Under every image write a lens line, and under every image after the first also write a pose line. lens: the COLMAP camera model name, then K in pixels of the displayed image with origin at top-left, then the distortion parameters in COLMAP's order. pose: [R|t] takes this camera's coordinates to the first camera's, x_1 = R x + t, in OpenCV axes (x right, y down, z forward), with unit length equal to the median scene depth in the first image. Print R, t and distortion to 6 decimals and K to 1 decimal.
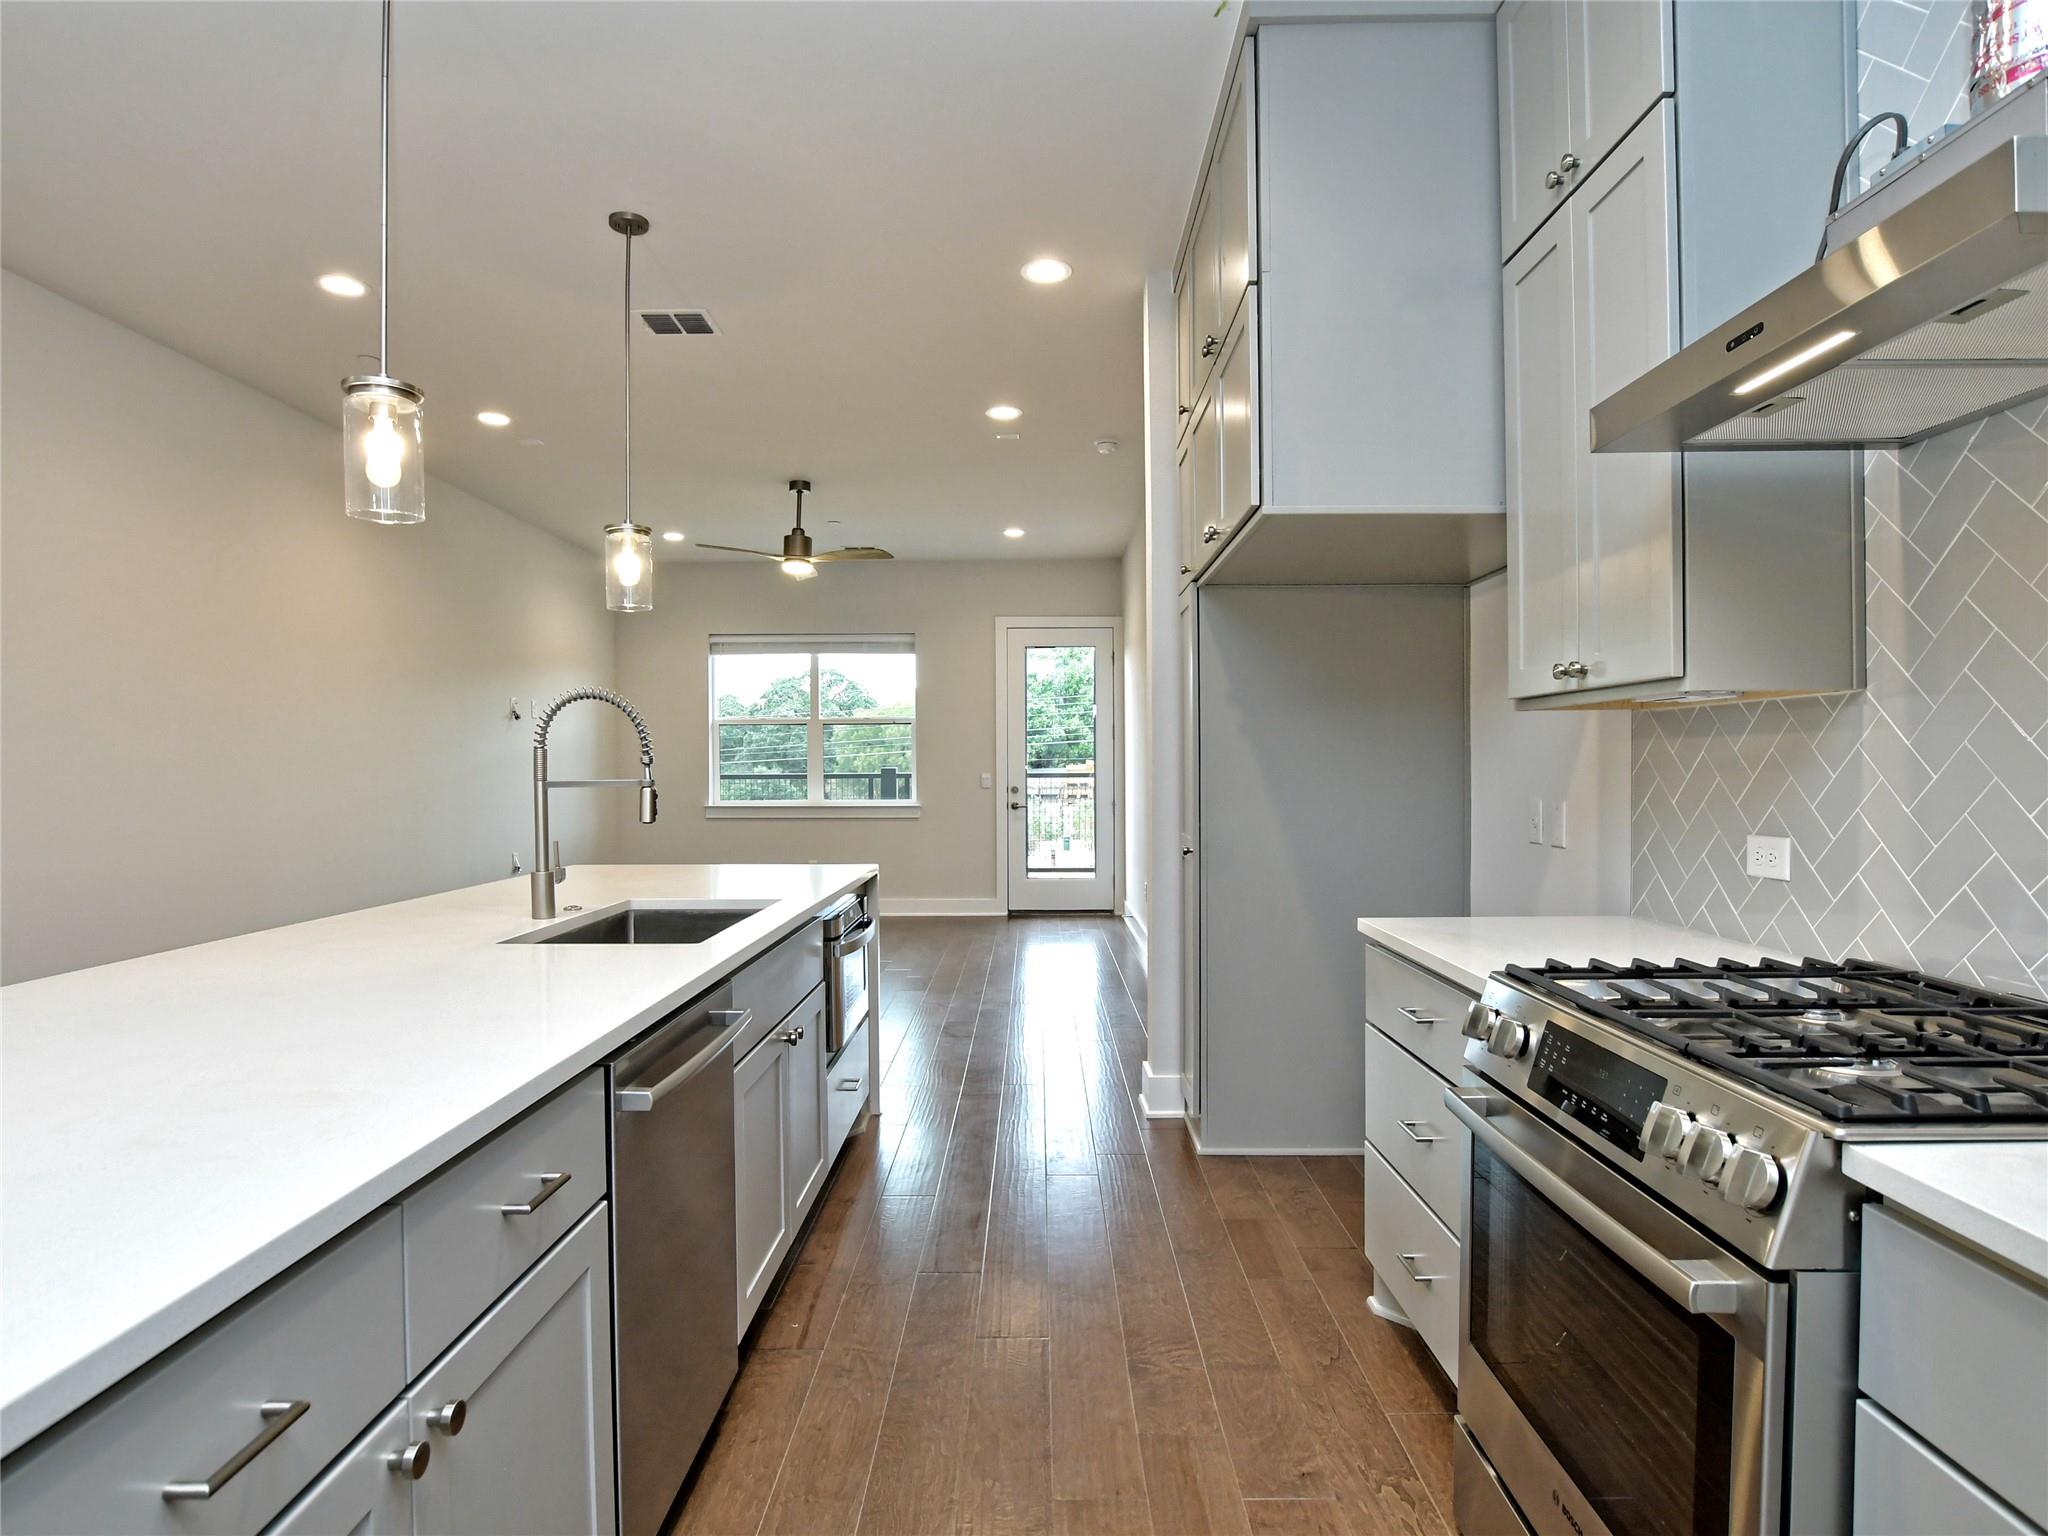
lens RADIAL K [[1092.6, 0, 1020.3], [0, 1092.6, 765.9], [0, 0, 1]] dist [-0.001182, -0.000039]
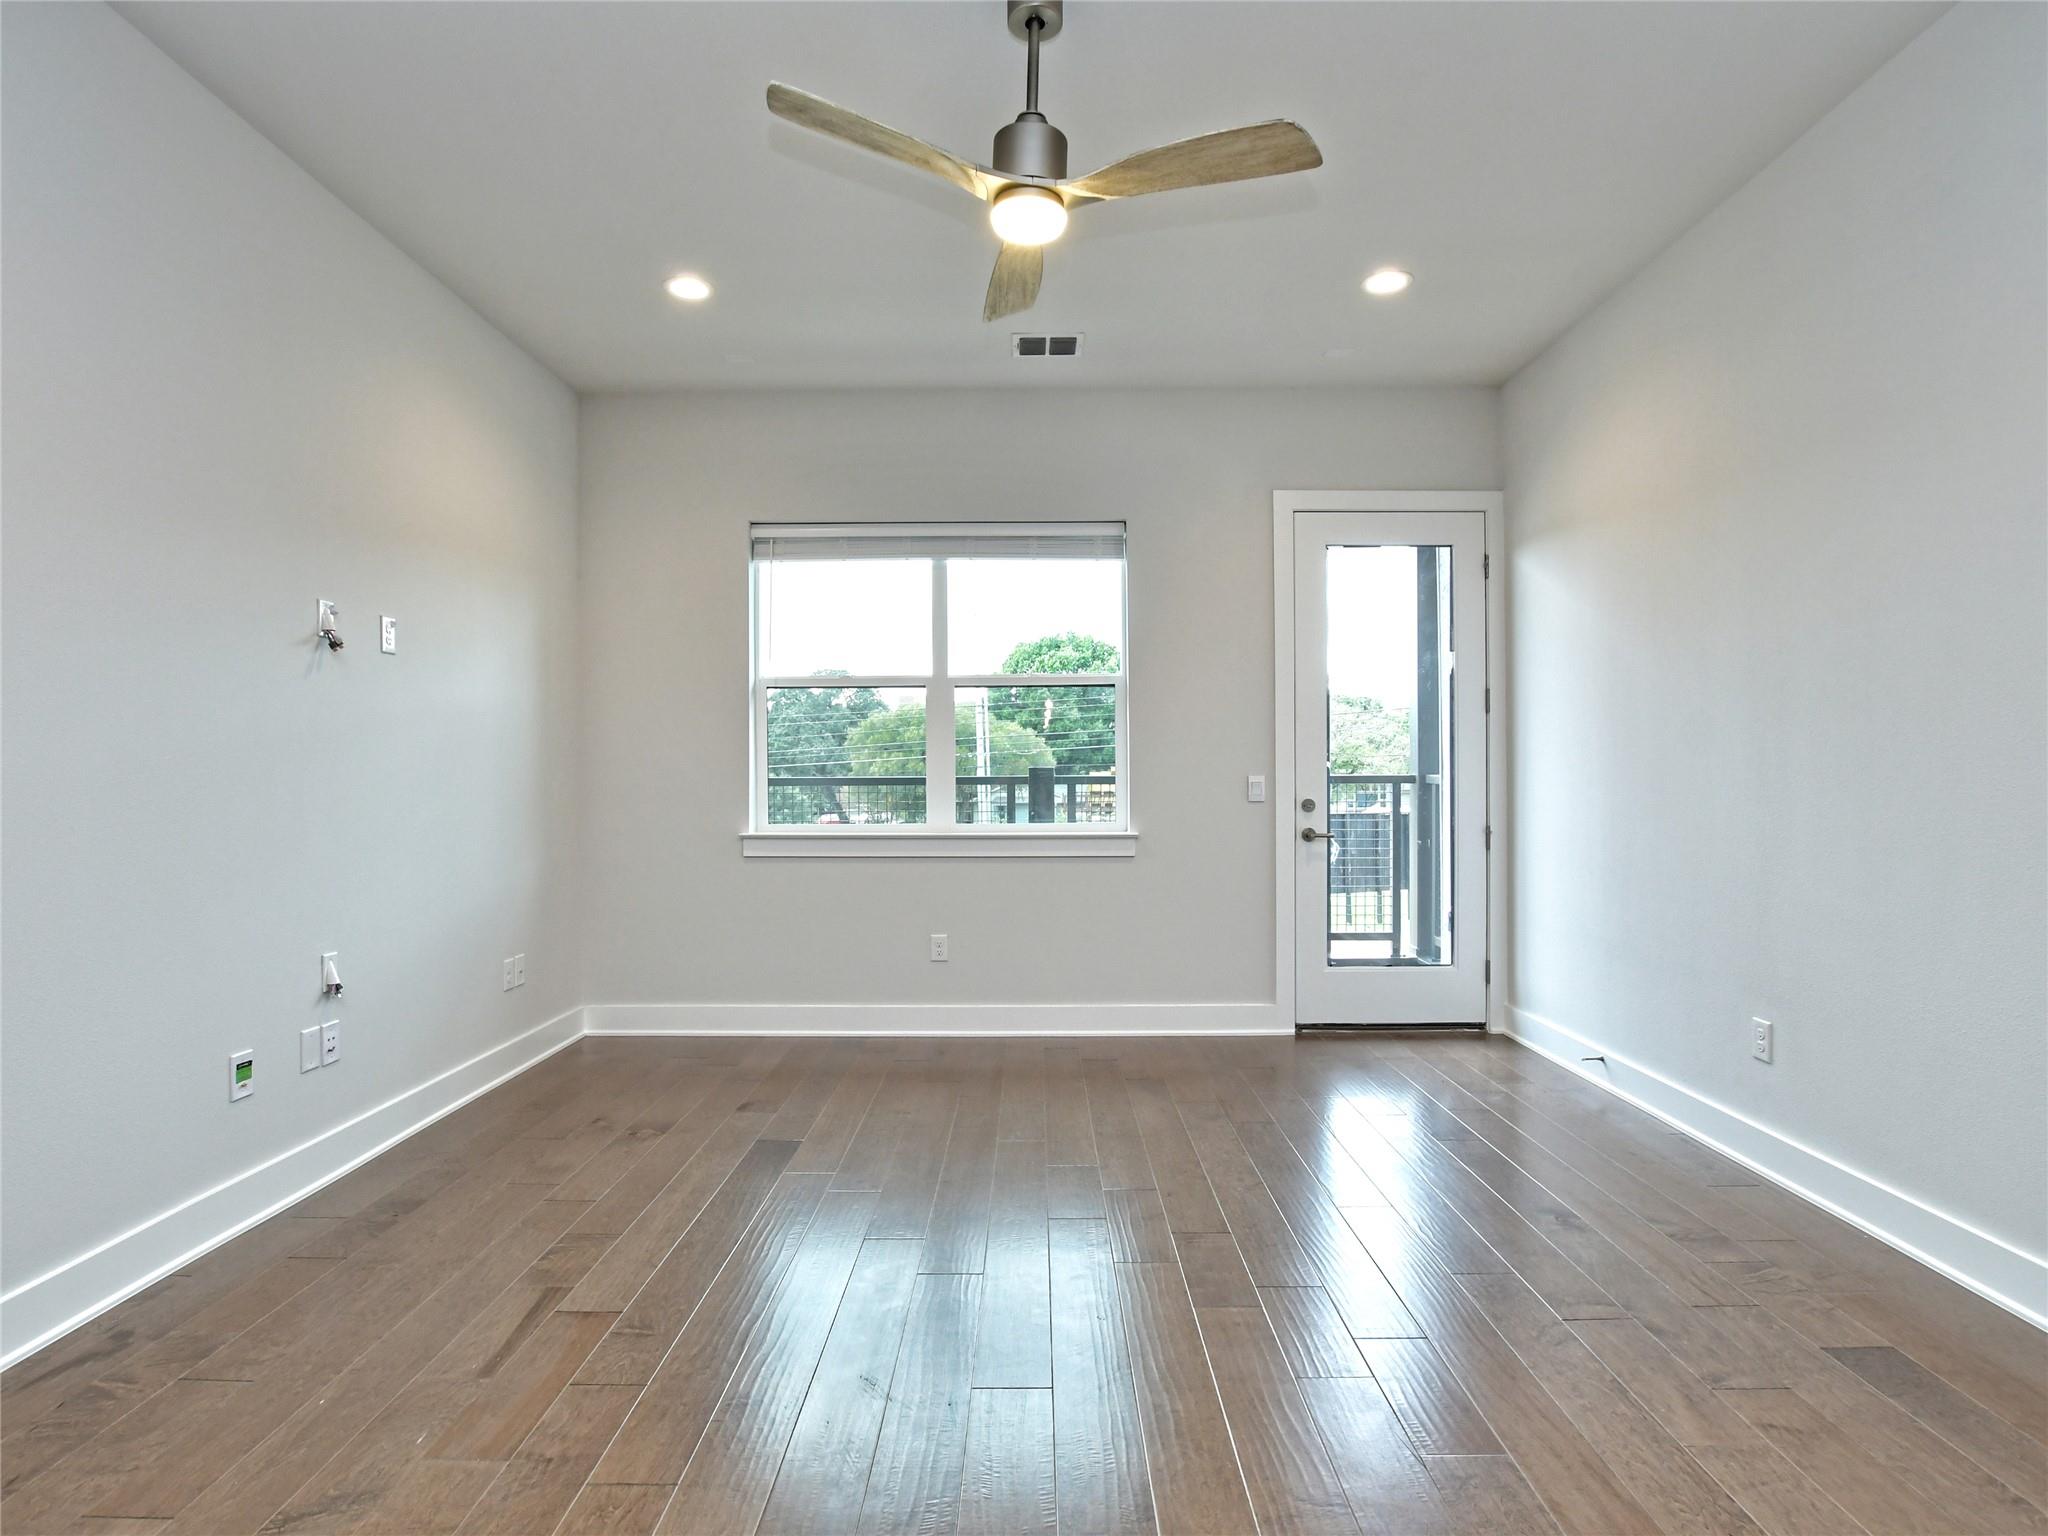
lens RADIAL K [[1092.6, 0, 1029.8], [0, 1092.6, 775.2], [0, 0, 1]] dist [-0.001182, -0.000039]
pose [[0.999983, 0.000665, 0.005755, -0.146847], [-0.000678, 0.999997, 0.002304, 0.005452], [-0.005753, -0.002308, 0.999981, 0.448619]]
